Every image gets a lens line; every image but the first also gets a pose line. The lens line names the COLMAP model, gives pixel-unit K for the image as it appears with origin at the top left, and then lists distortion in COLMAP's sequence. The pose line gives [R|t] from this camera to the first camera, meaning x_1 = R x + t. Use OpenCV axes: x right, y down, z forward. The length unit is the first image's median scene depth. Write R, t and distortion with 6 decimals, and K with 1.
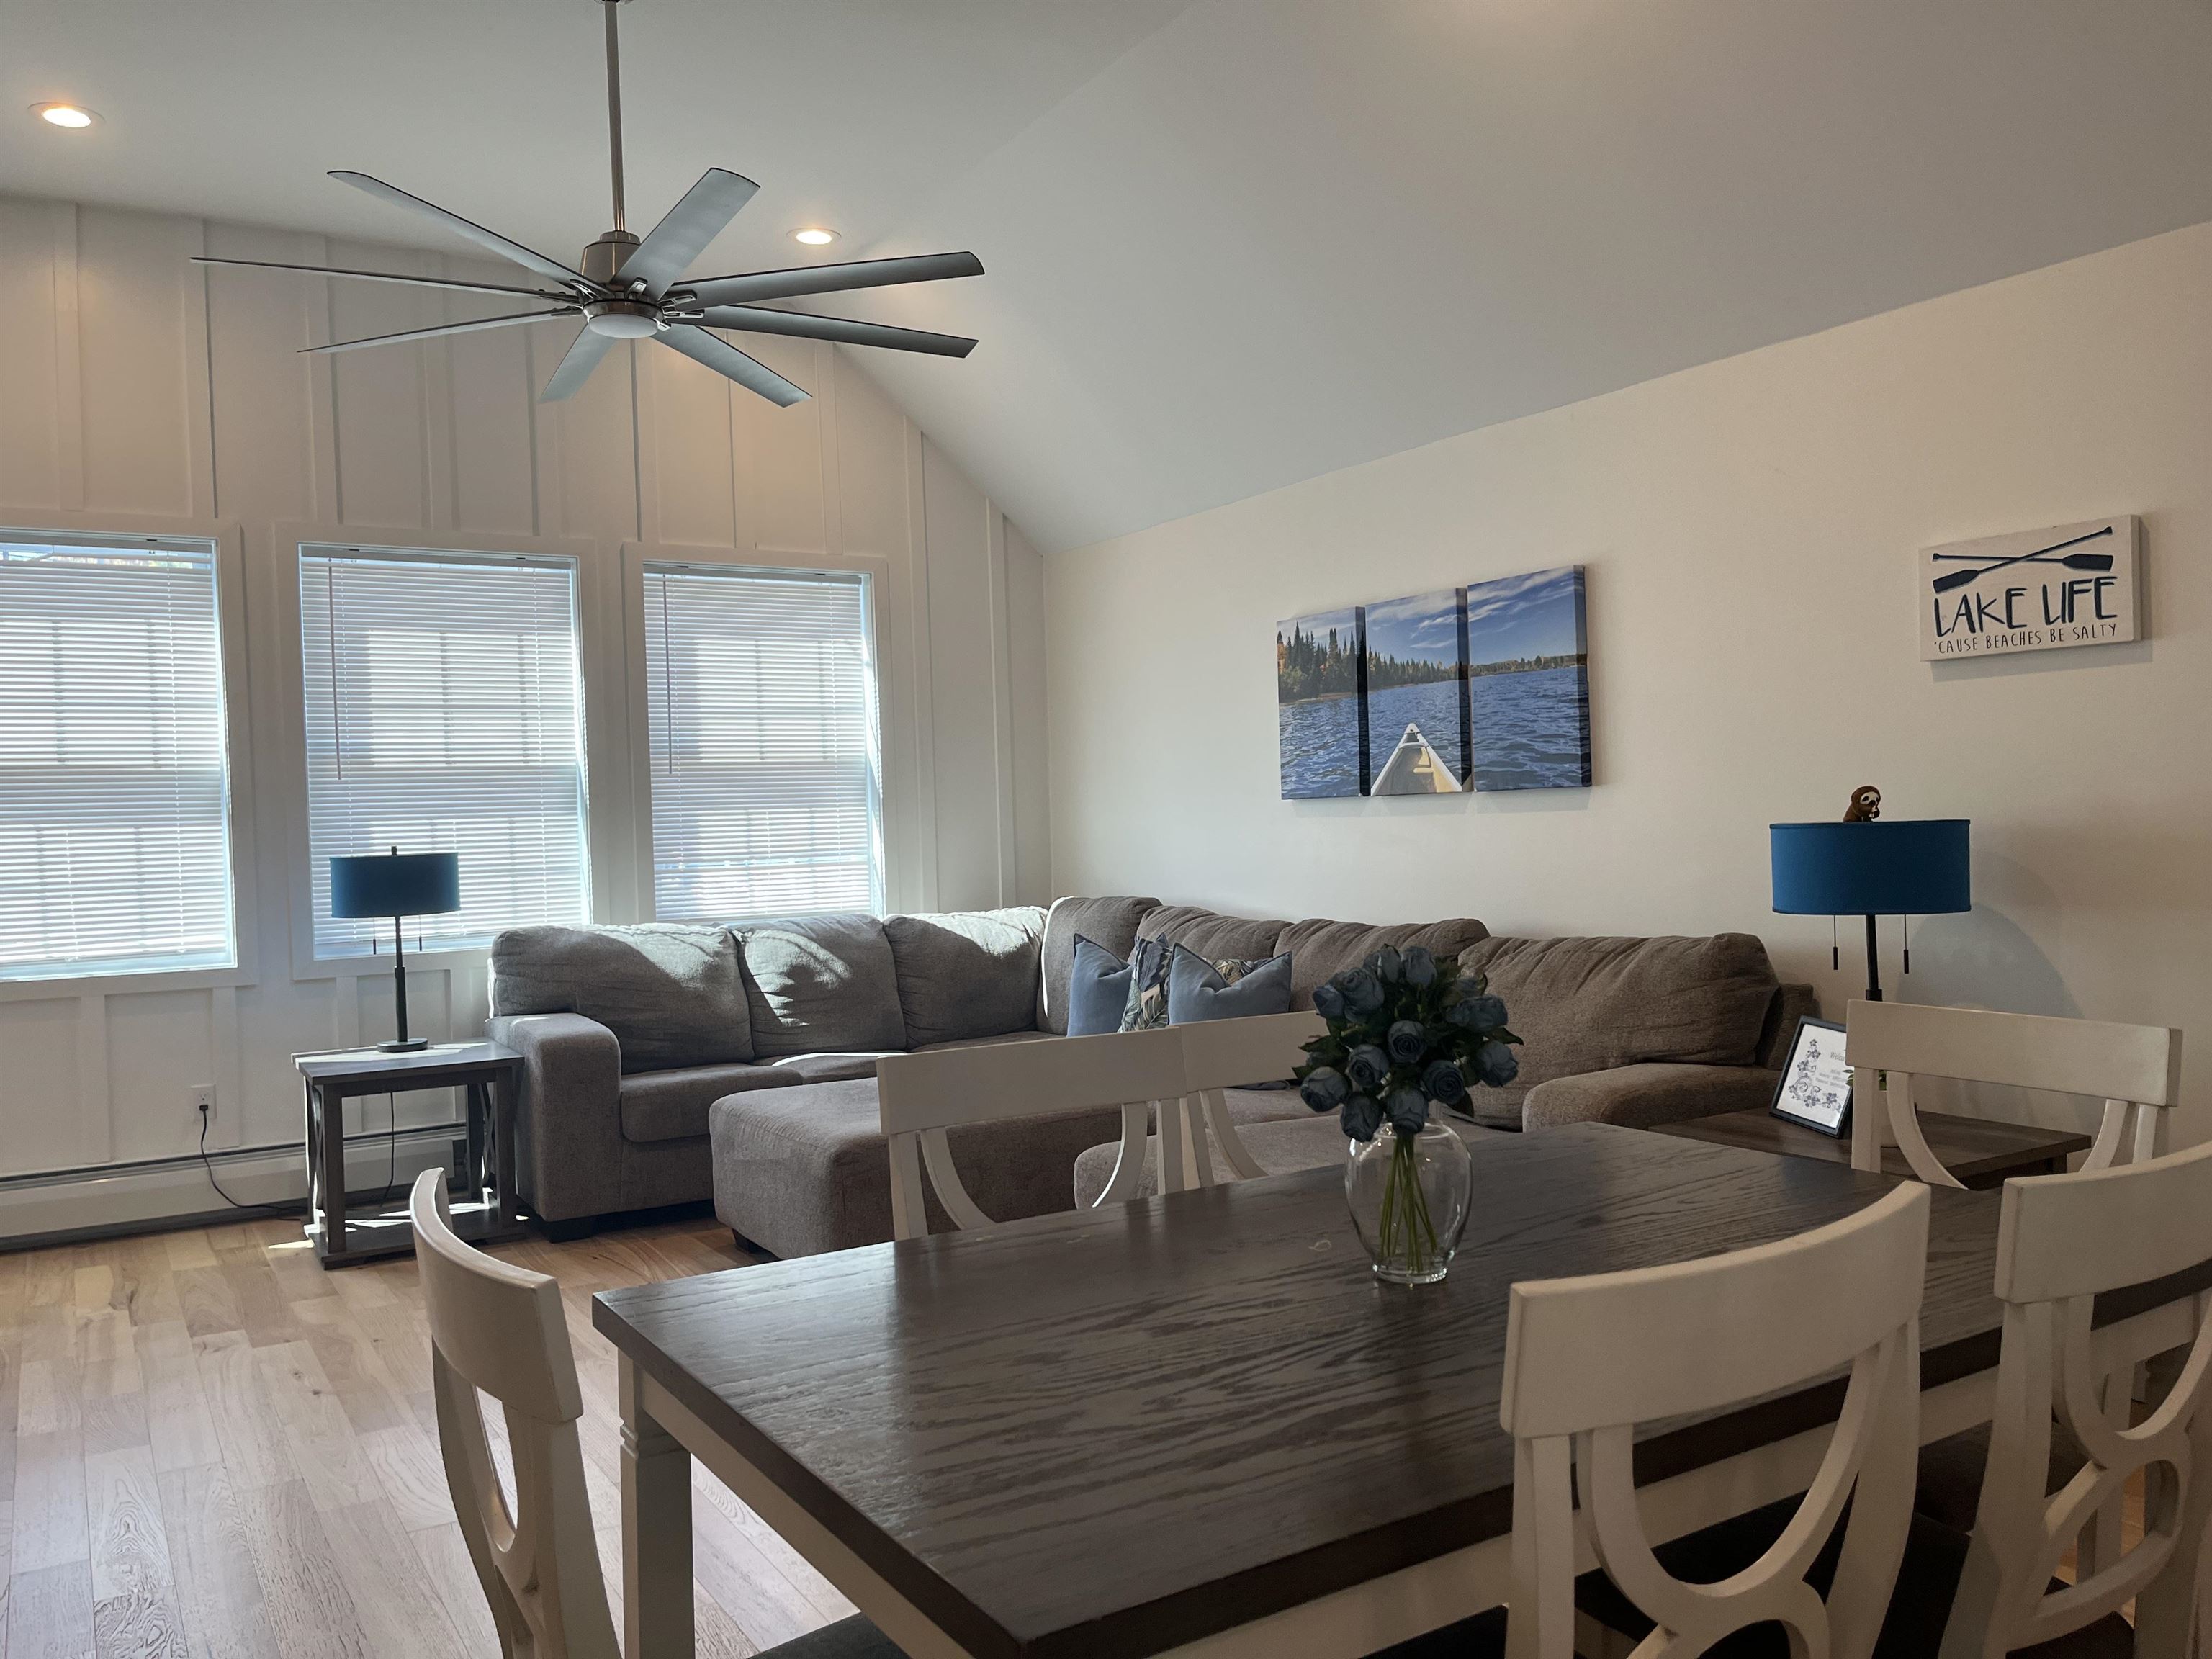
lens RADIAL K [[1678.8, 0, 1087.0], [0, 1678.8, 834.3], [0, 0, 1]] dist [0.065906, -0.086662]
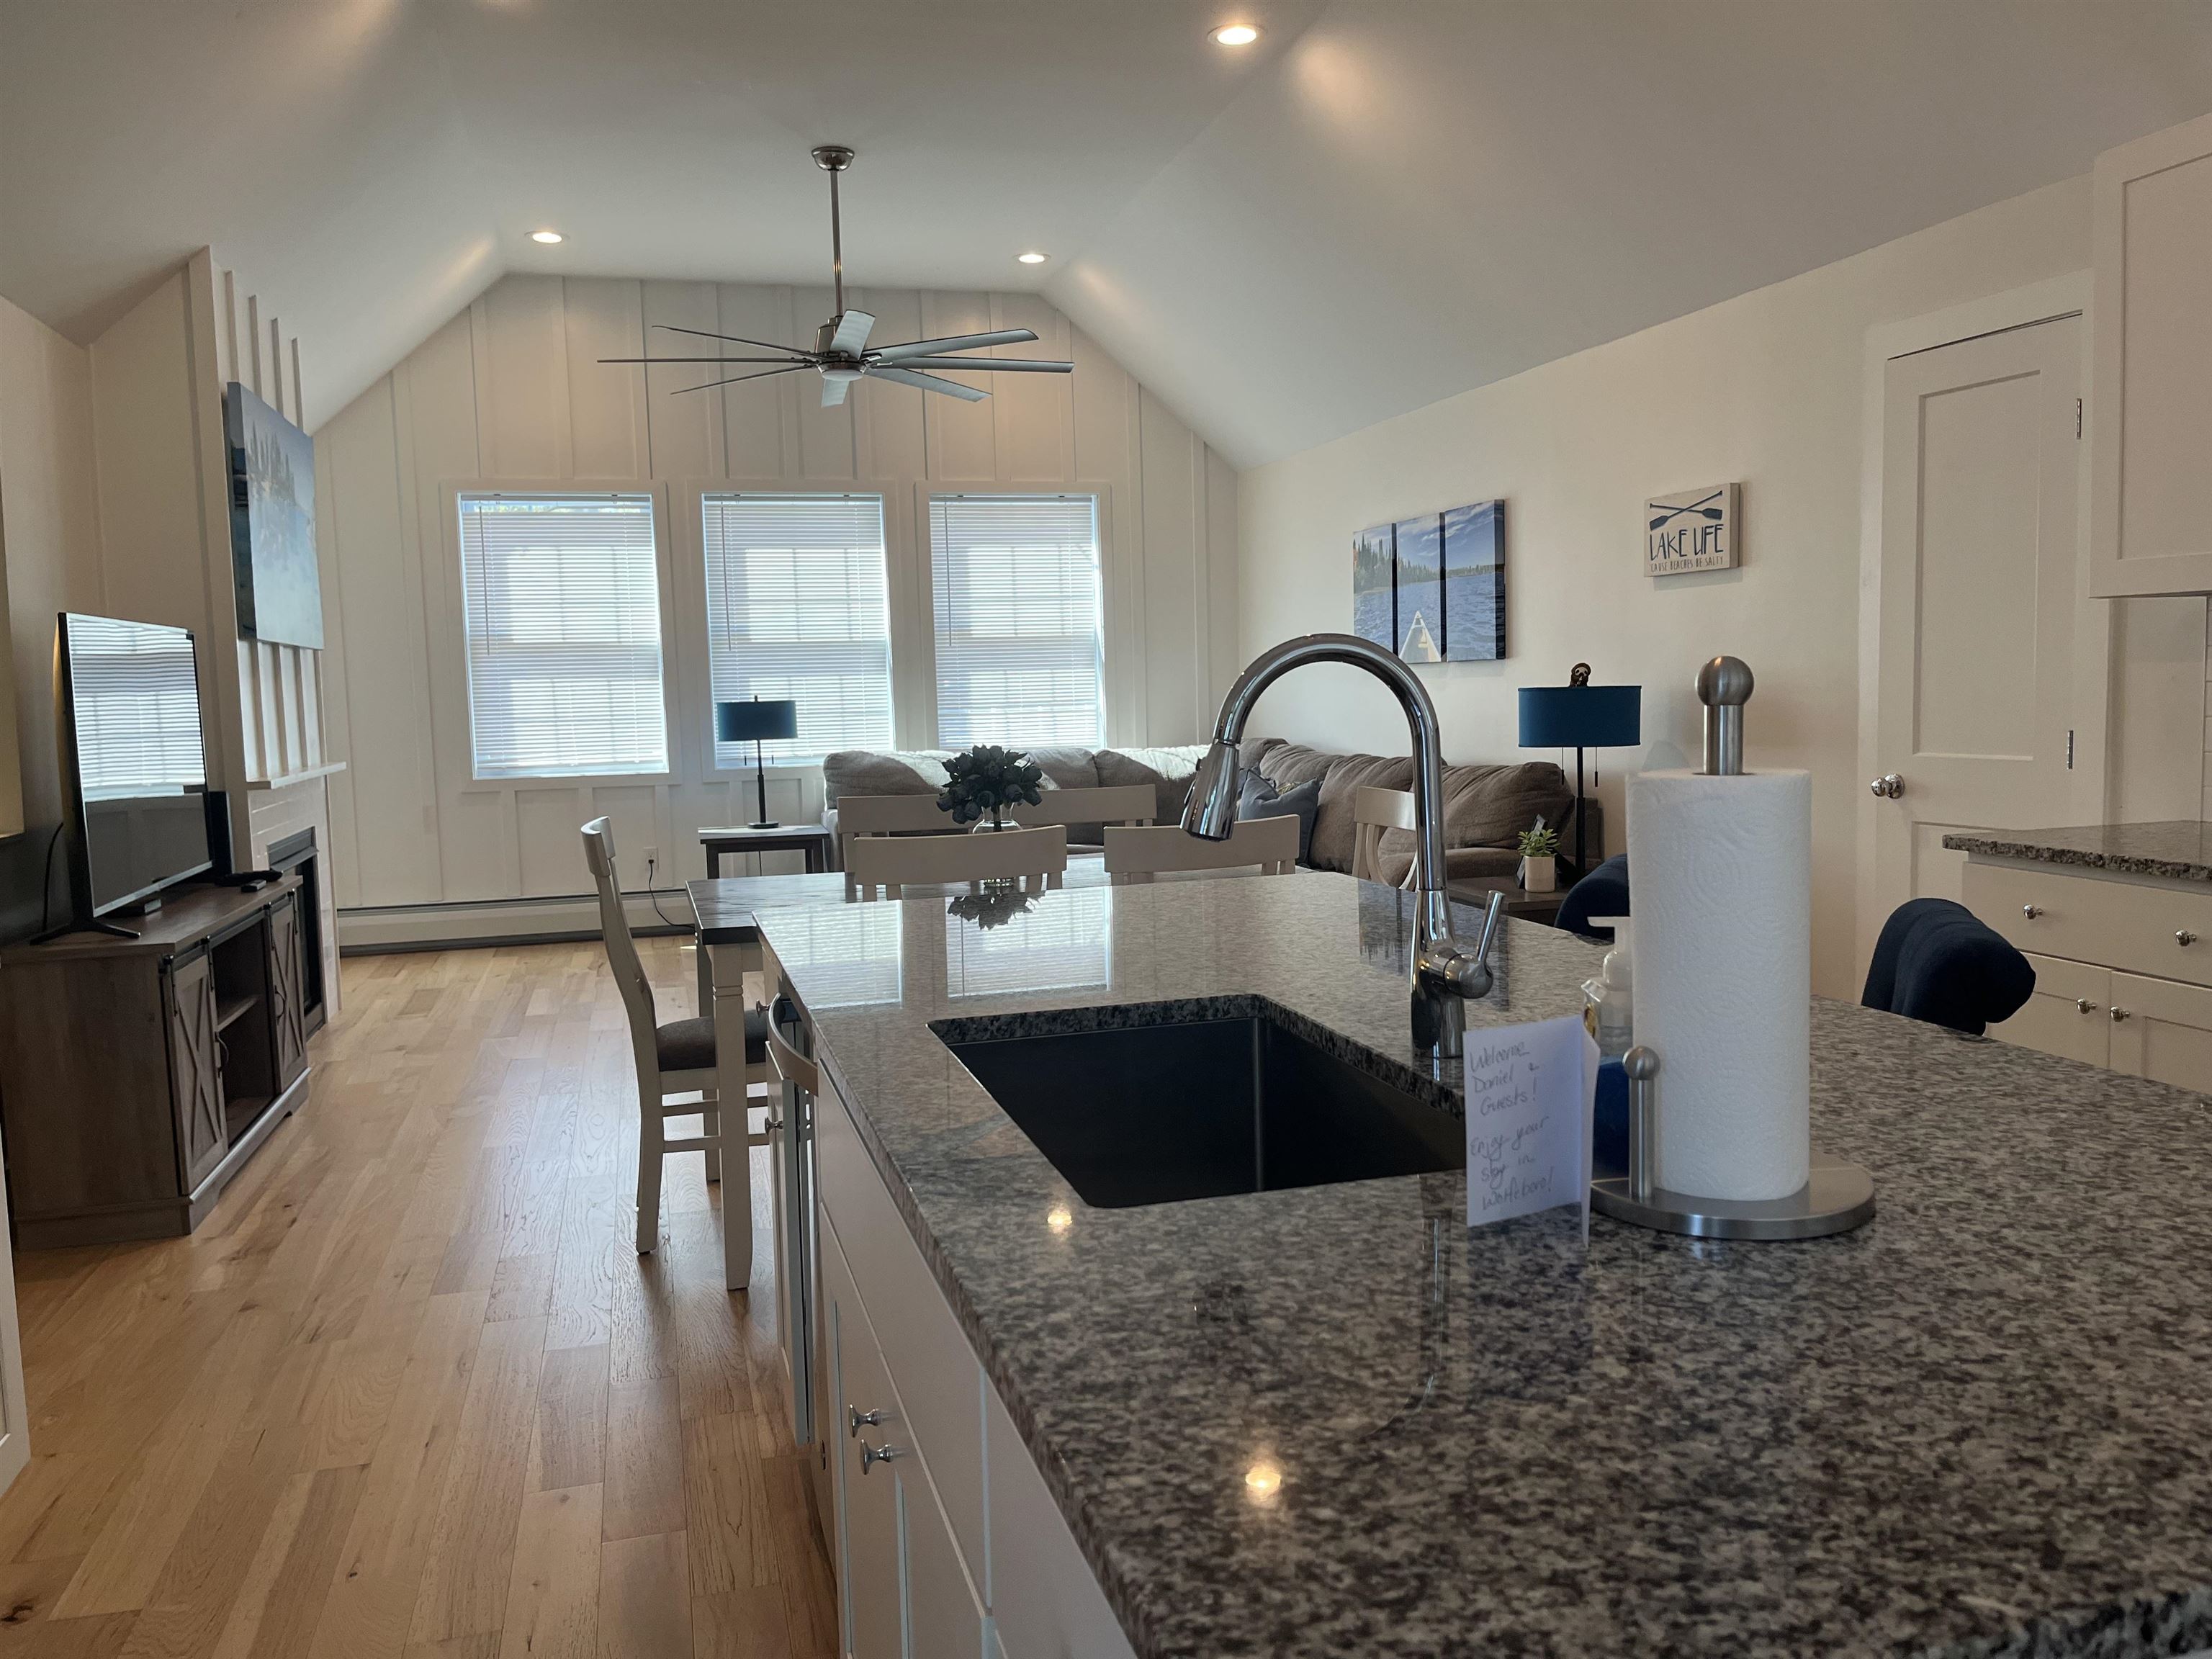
lens RADIAL K [[1678.8, 0, 1108.5], [0, 1678.8, 827.3], [0, 0, 1]] dist [0.065906, -0.086662]
pose [[0.961876, 0.029145, -0.271929, 0.315716], [-0.006078, 0.996338, 0.085286, -0.005725], [0.273419, -0.080381, 0.958530, -0.382839]]
